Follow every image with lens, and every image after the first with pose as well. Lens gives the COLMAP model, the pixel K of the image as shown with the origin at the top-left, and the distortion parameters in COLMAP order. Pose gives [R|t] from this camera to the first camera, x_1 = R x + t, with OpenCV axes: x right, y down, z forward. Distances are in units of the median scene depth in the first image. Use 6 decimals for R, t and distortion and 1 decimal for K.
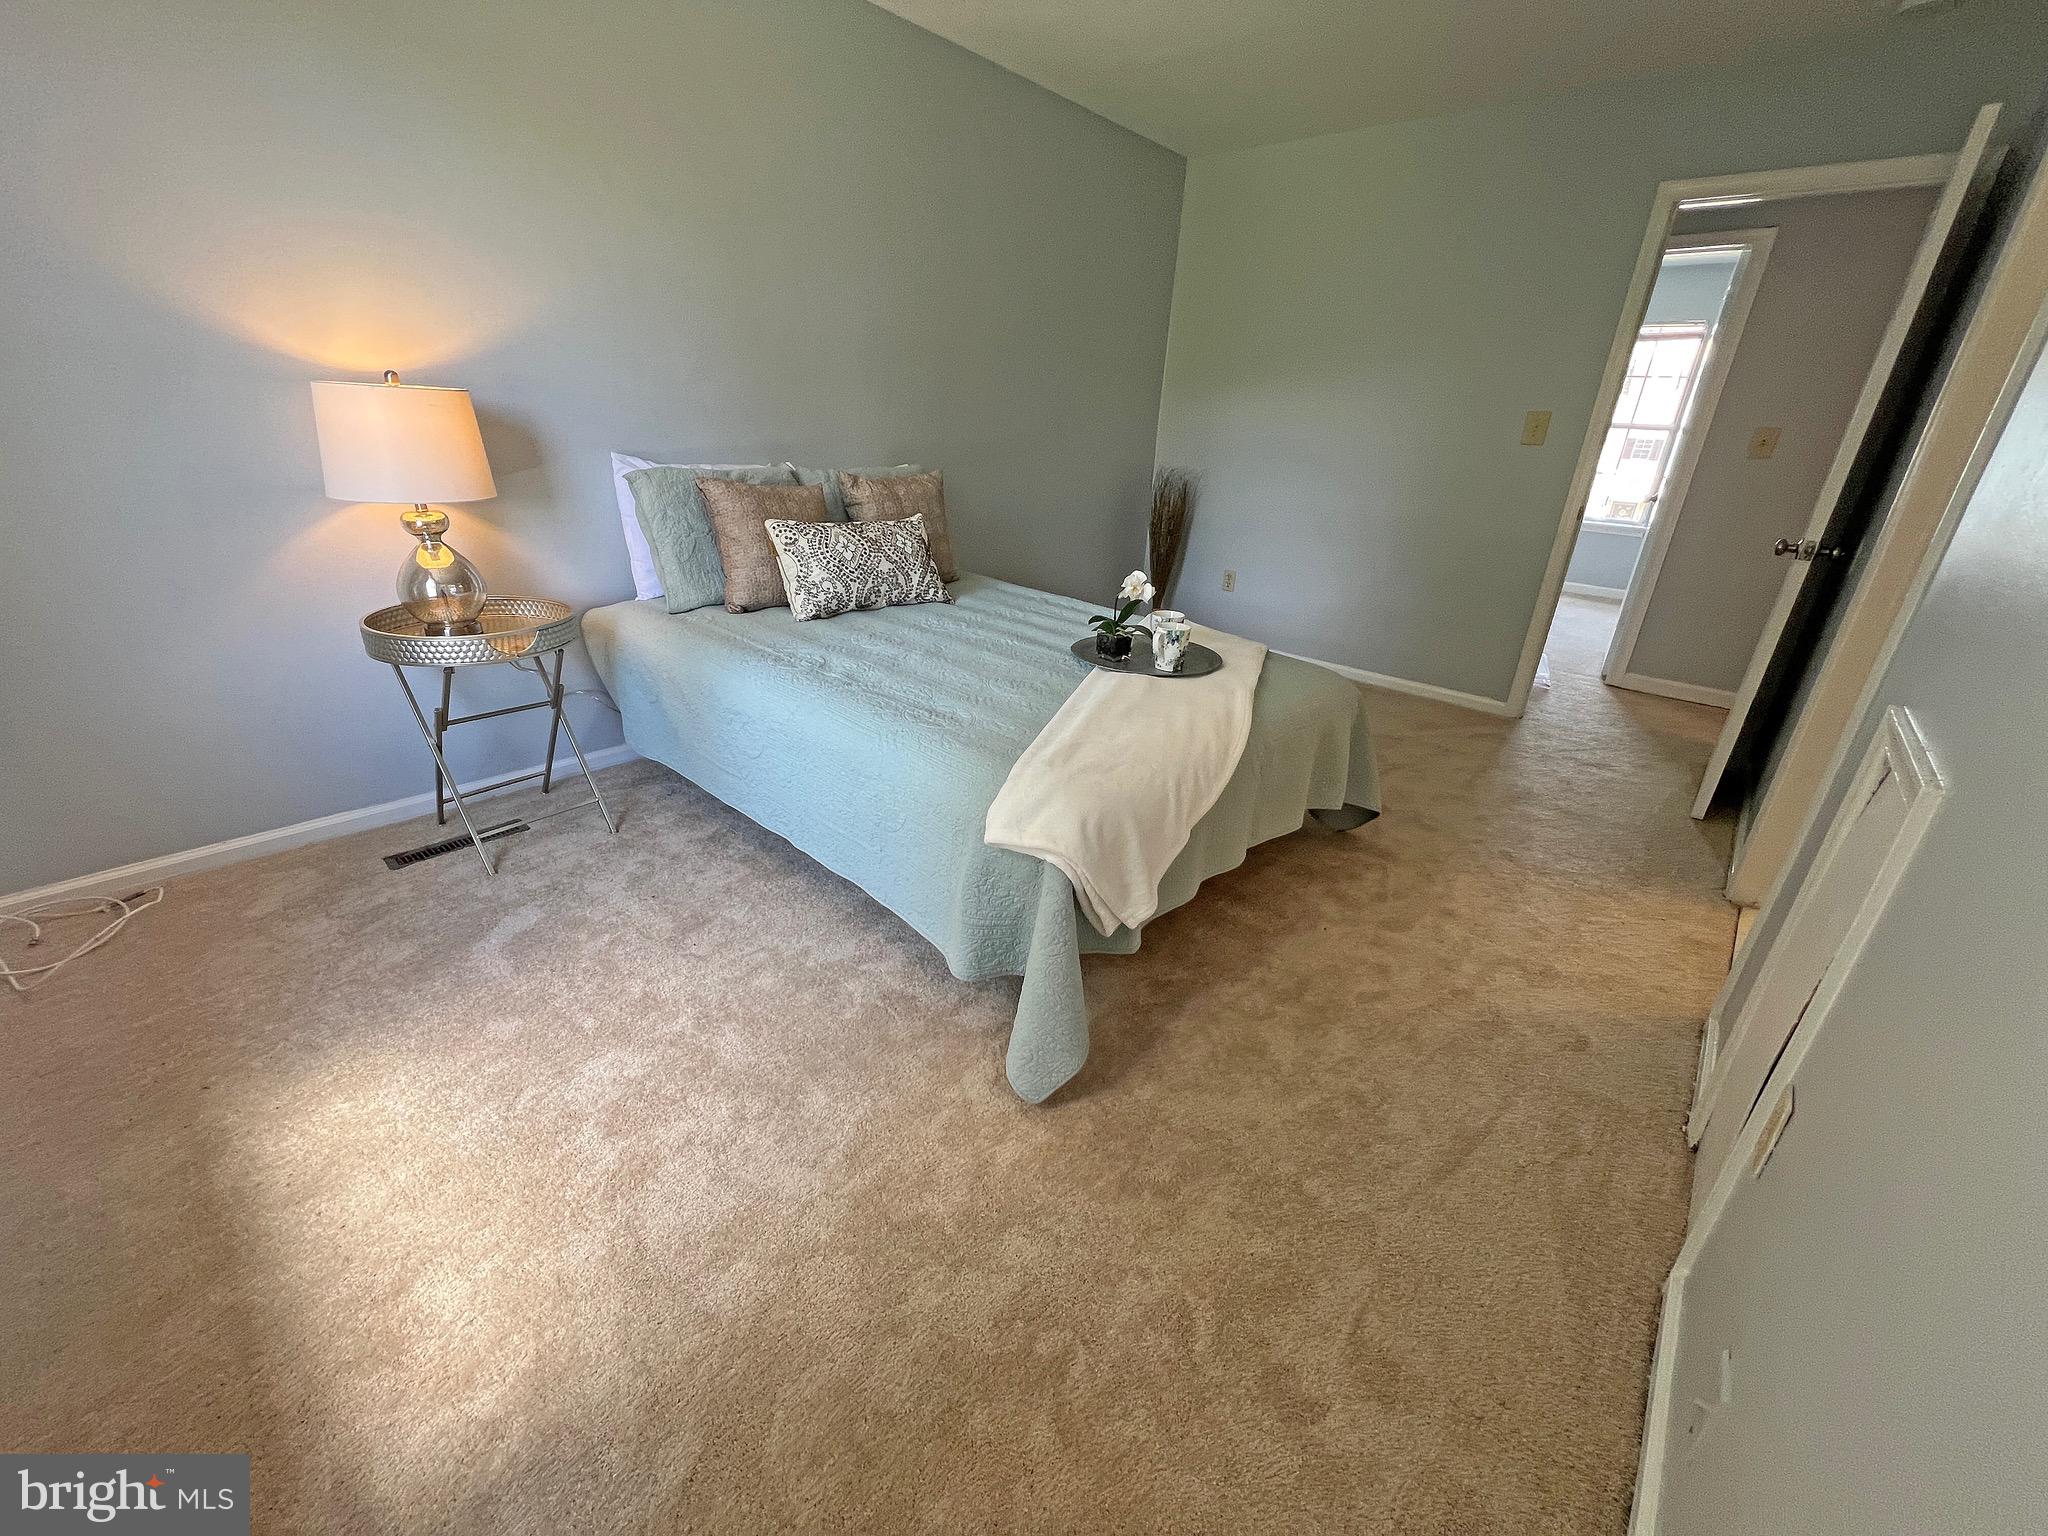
lens RADIAL K [[821.2, 0, 1019.2], [0, 821.2, 770.5], [0, 0, 1]] dist [-0.000634, -0.005732]
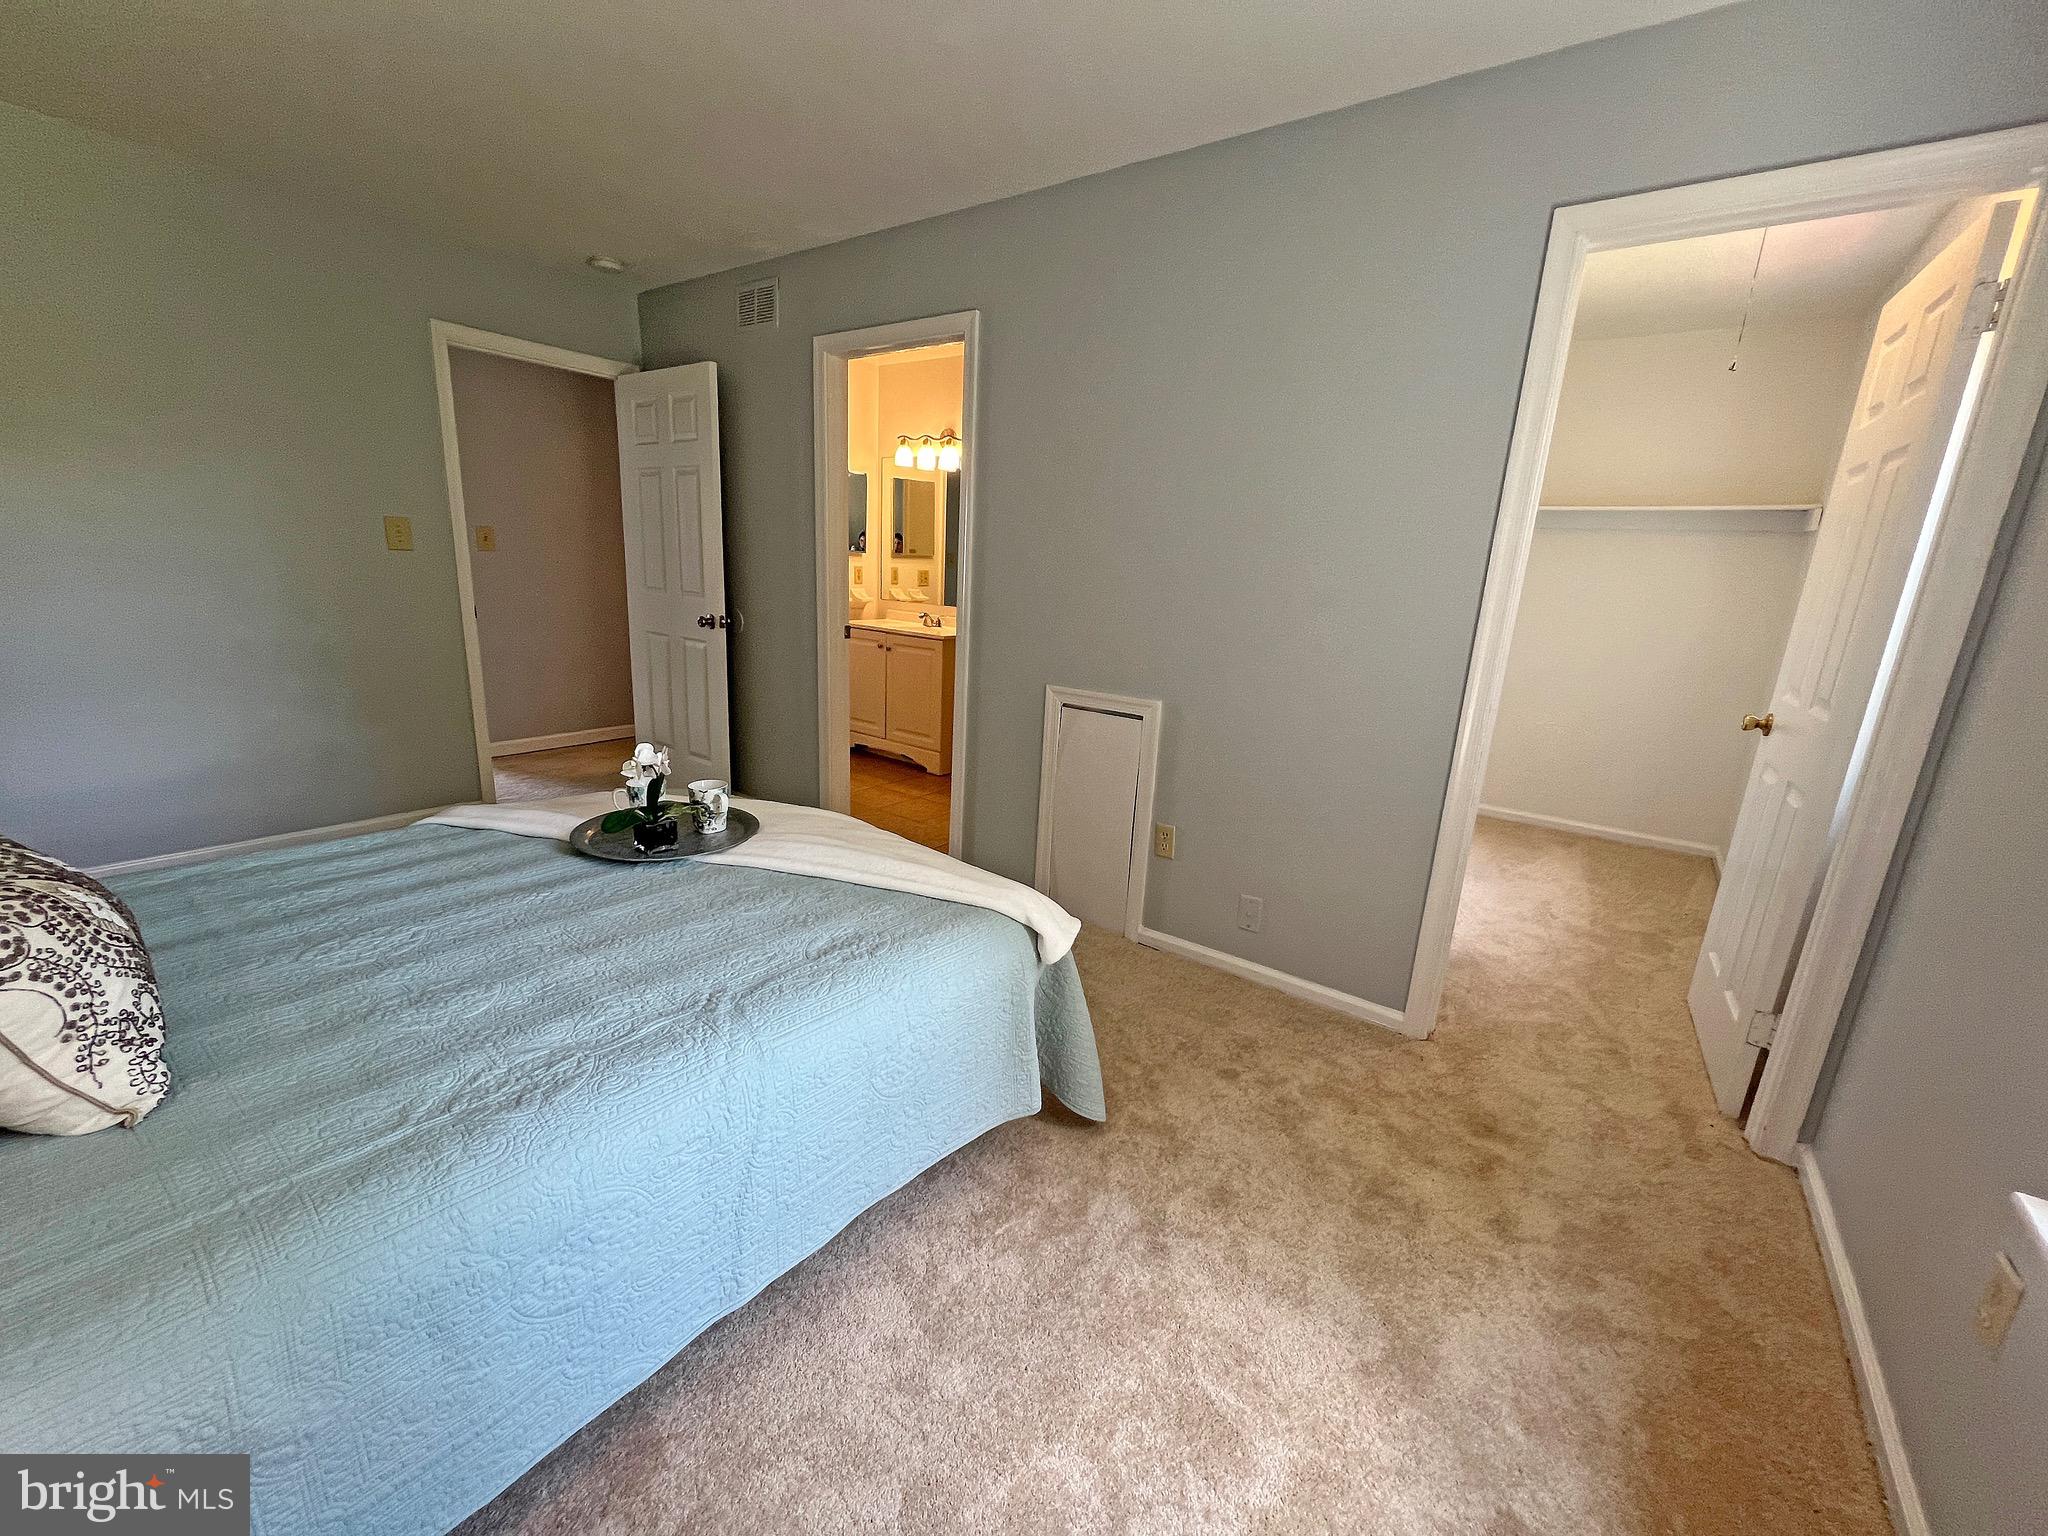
lens RADIAL K [[821.2, 0, 1019.2], [0, 821.2, 770.5], [0, 0, 1]] dist [-0.000634, -0.005732]
pose [[-0.083400, -0.294333, 0.952057, -0.690474], [0.348012, 0.886629, 0.304592, -0.336611], [-0.933773, 0.356730, 0.028487, 0.614511]]
